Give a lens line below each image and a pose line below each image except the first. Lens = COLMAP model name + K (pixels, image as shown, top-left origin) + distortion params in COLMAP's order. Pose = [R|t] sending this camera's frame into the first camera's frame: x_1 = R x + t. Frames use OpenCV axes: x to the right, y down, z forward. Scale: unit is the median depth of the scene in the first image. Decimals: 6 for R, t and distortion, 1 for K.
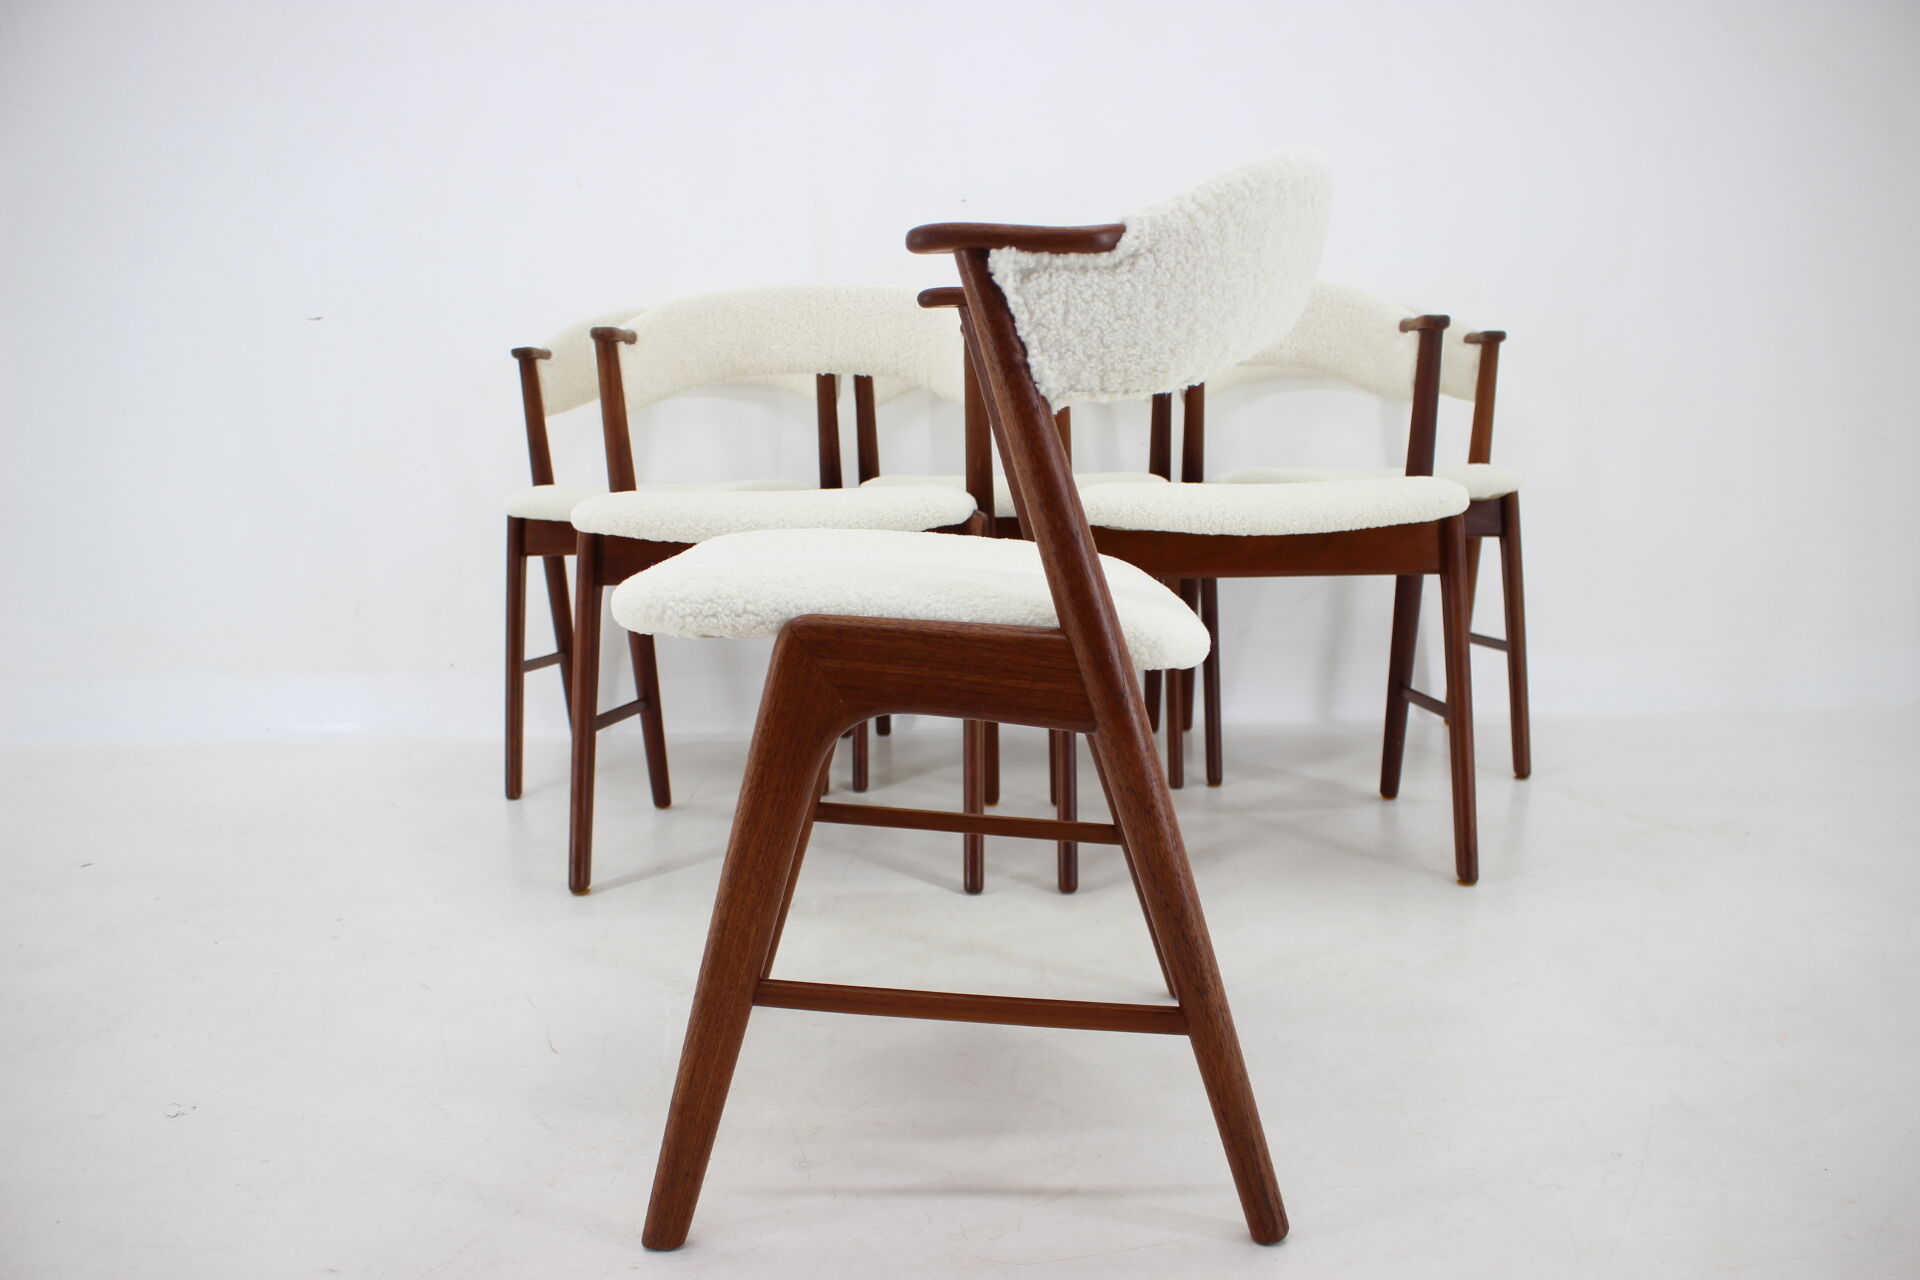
lens RADIAL K [[1633.3, 0, 961.8], [0, 1633.3, 702.5], [0, 0, 1]] dist [-0.156452, 0.139493]
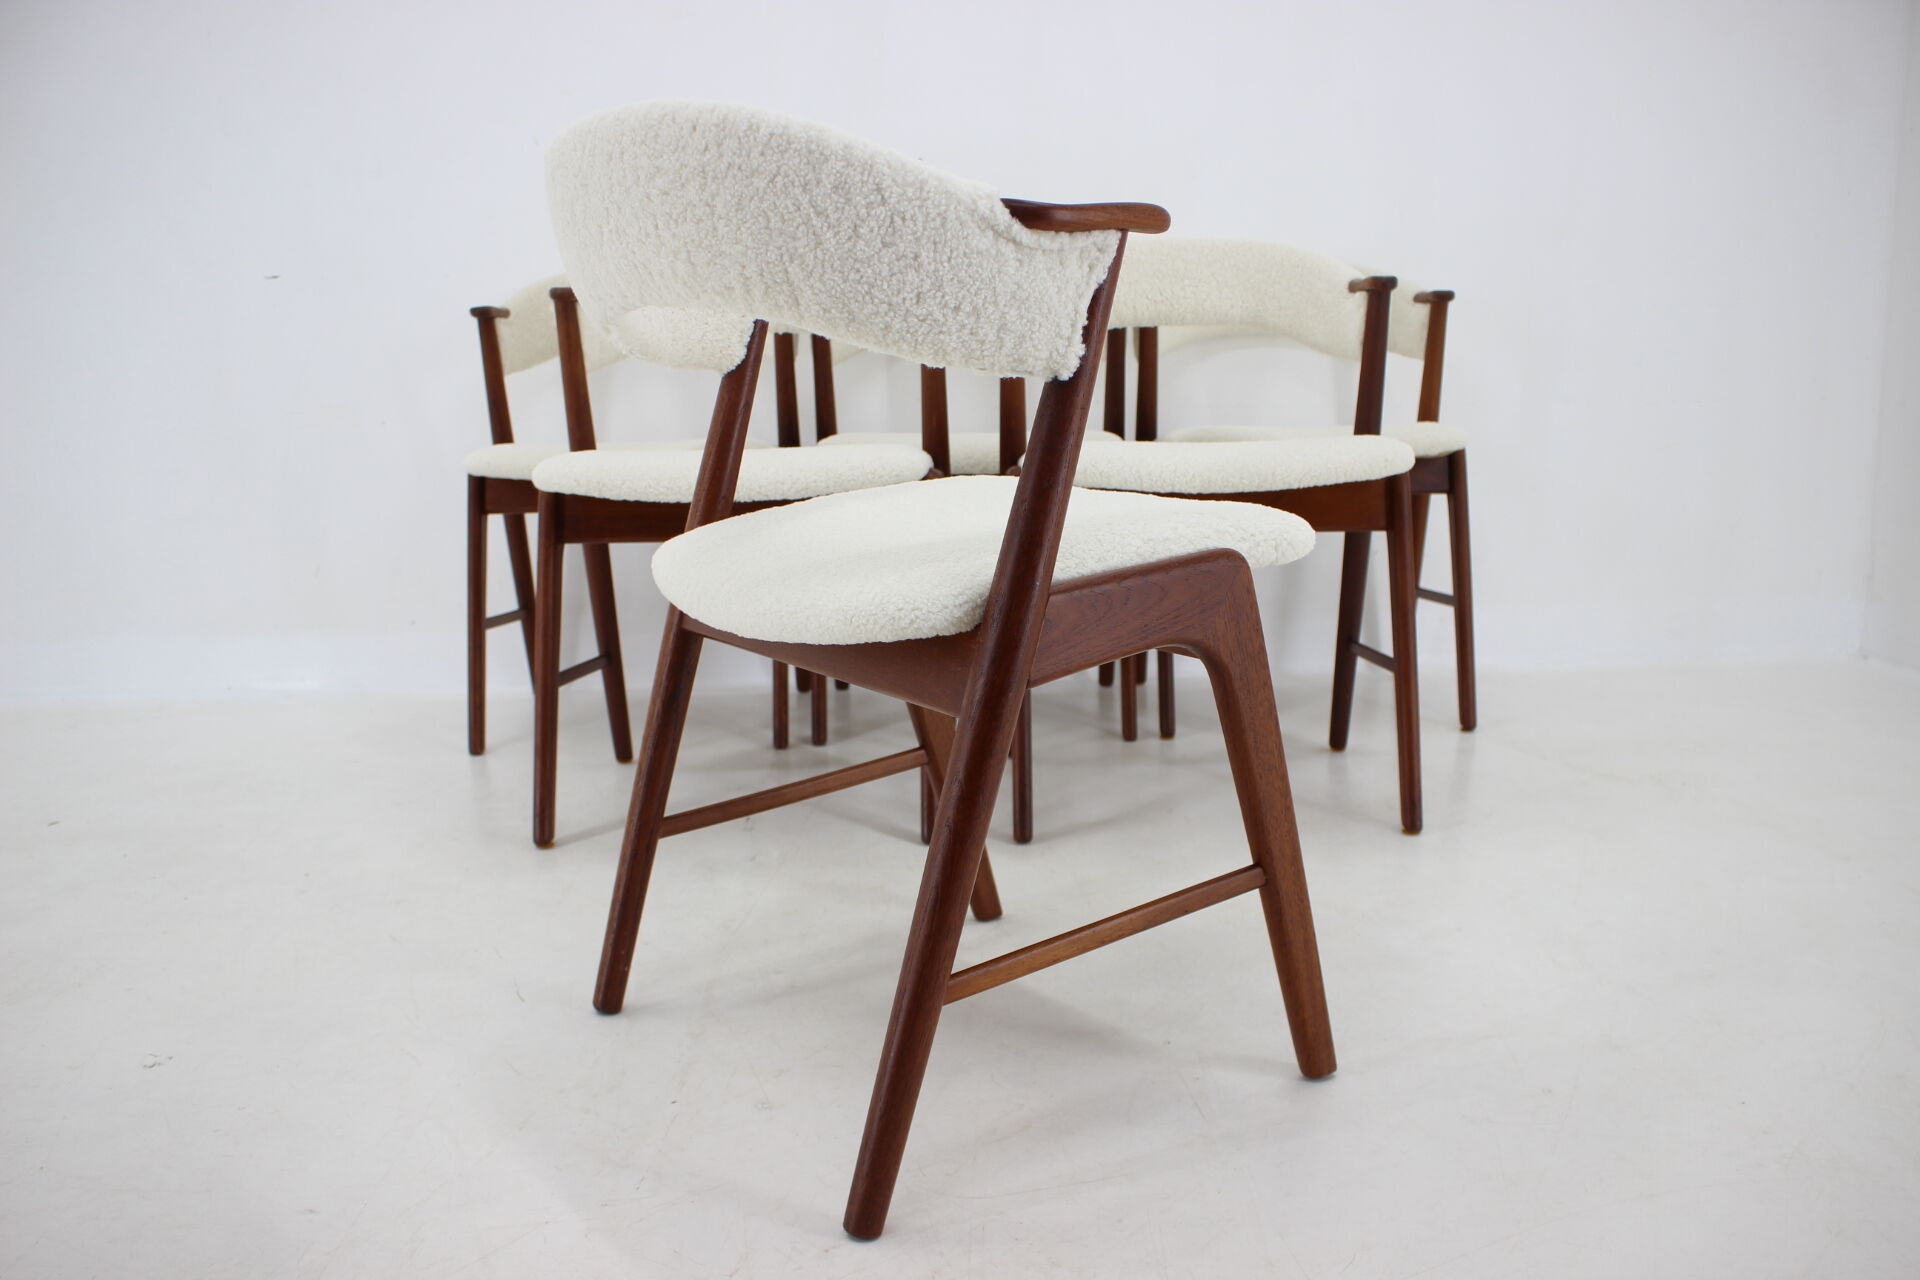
lens RADIAL K [[1633.3, 0, 961.8], [0, 1633.3, 702.5], [0, 0, 1]] dist [-0.156452, 0.139493]
pose [[0.999689, -0.003855, 0.024632, 0.001654], [0.003156, 0.999593, 0.028367, -0.000710], [-0.024731, -0.028280, 0.999294, -0.017666]]
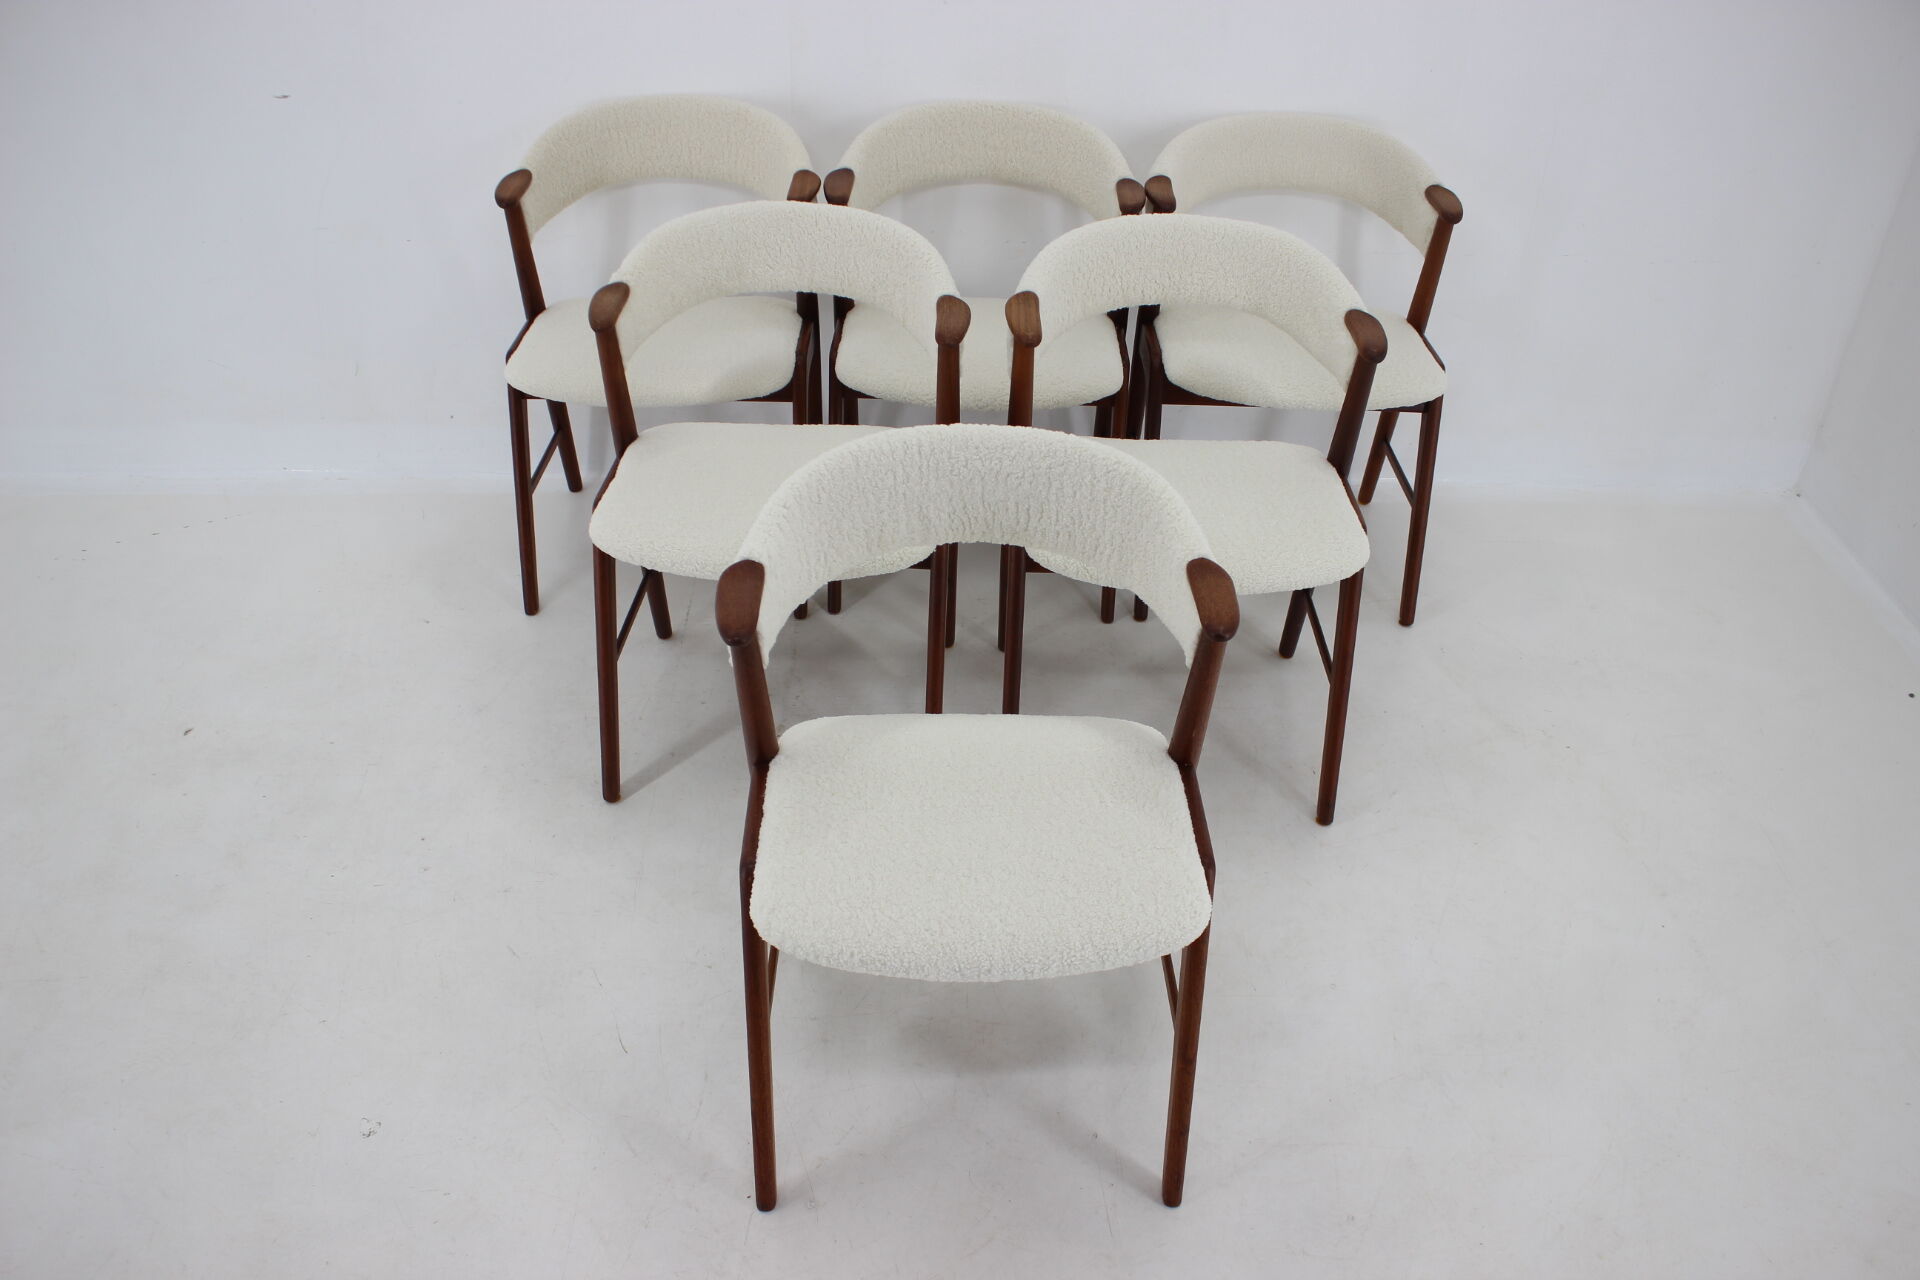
lens RADIAL K [[1639.3, 0, 954.0], [0, 1639.3, 732.3], [0, 0, 1]] dist [-0.132247, 0.078497]
pose [[0.999060, 0.026468, 0.034332, -0.016696], [-0.039448, 0.883482, 0.466802, -0.452937], [-0.017976, -0.467717, 0.883695, -0.073799]]
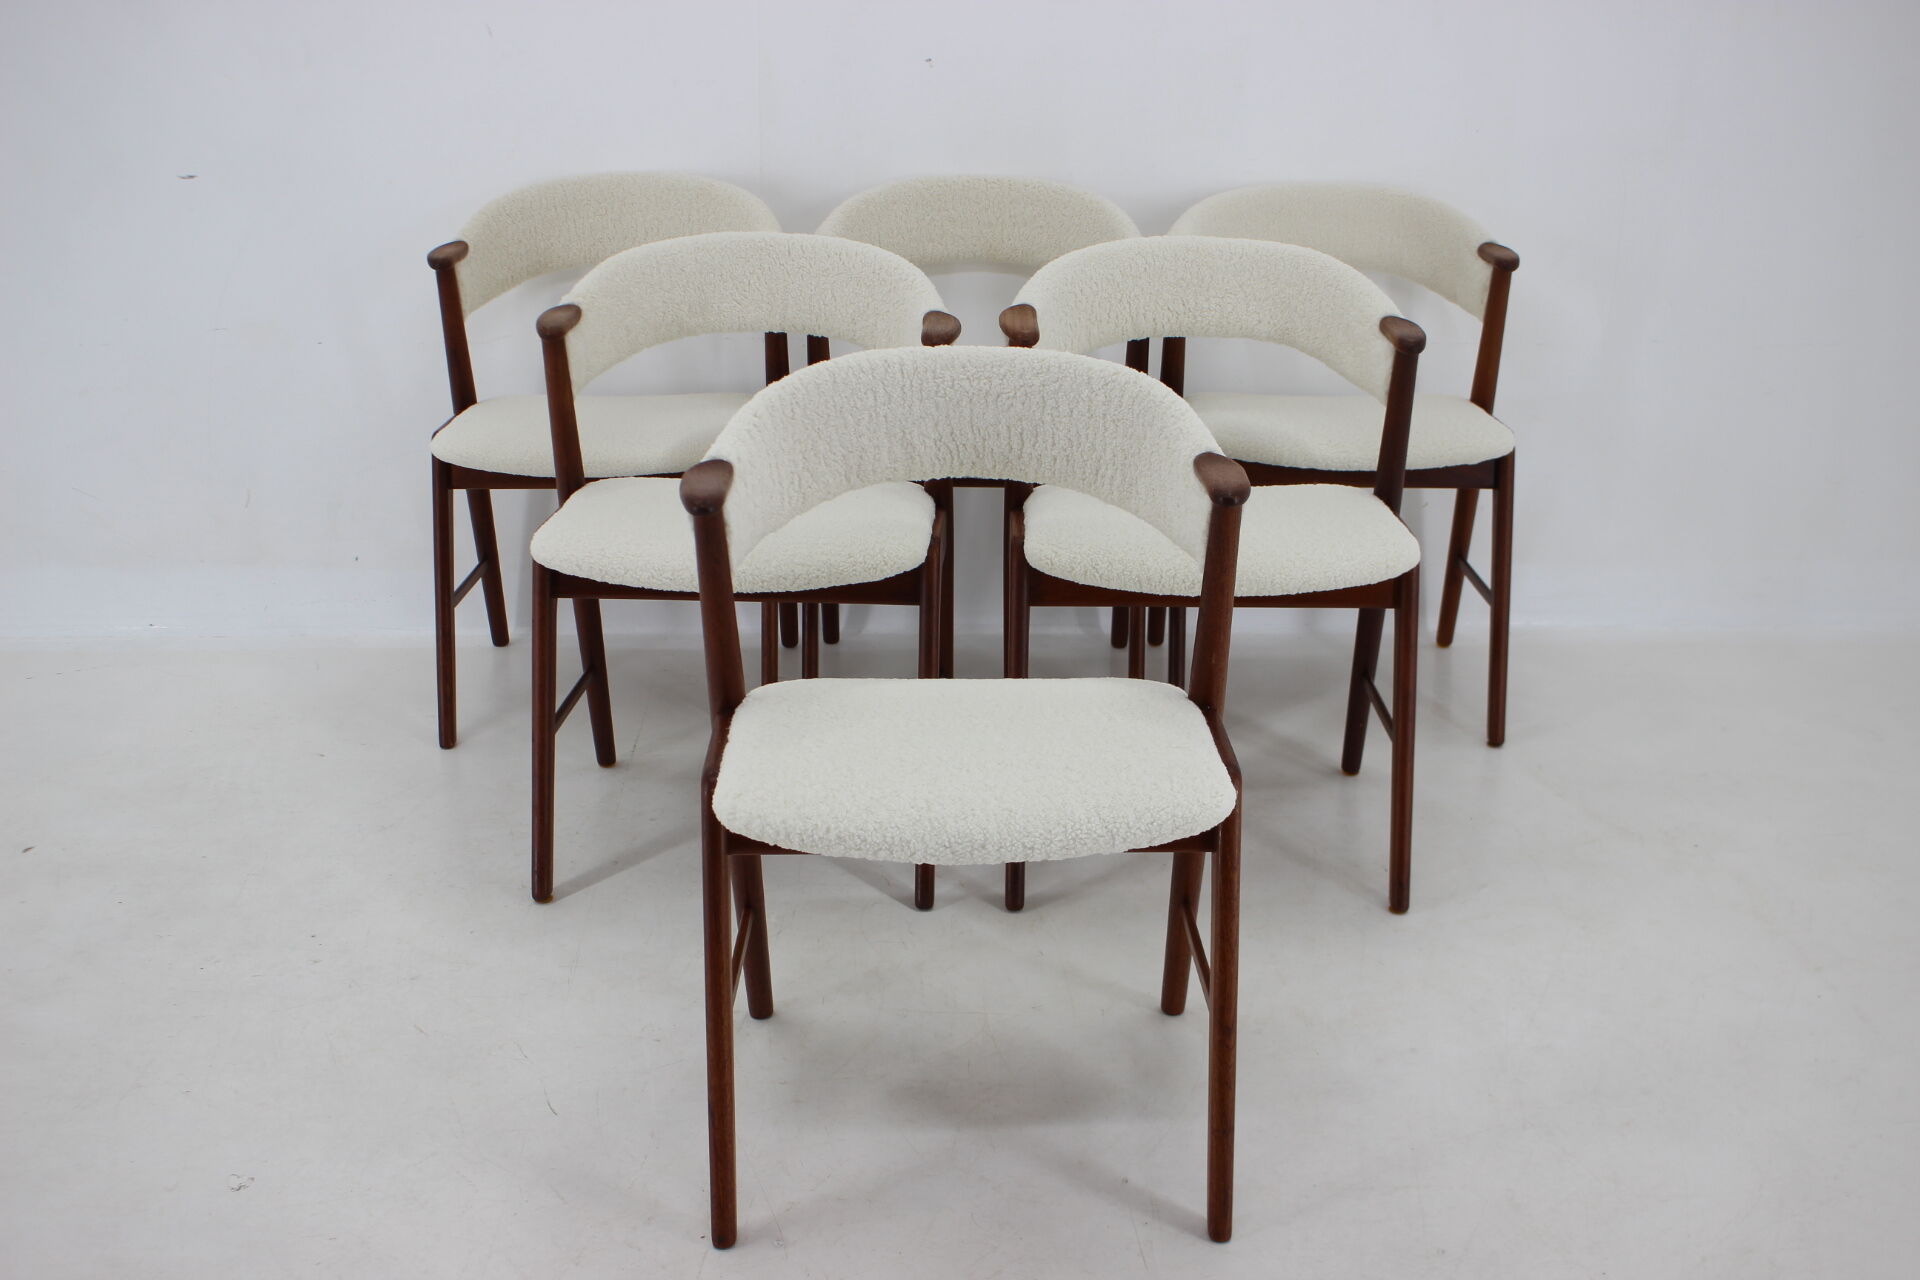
lens RADIAL K [[2223.0, 0, 963.0], [0, 2223.0, 746.0], [0, 0, 1]] dist [-0.086431, 0.034609]
pose [[0.999572, 0.016787, 0.023965, -0.003243], [-0.021581, 0.976060, 0.216430, -0.252514], [-0.019758, -0.216855, 0.976004, -0.317999]]
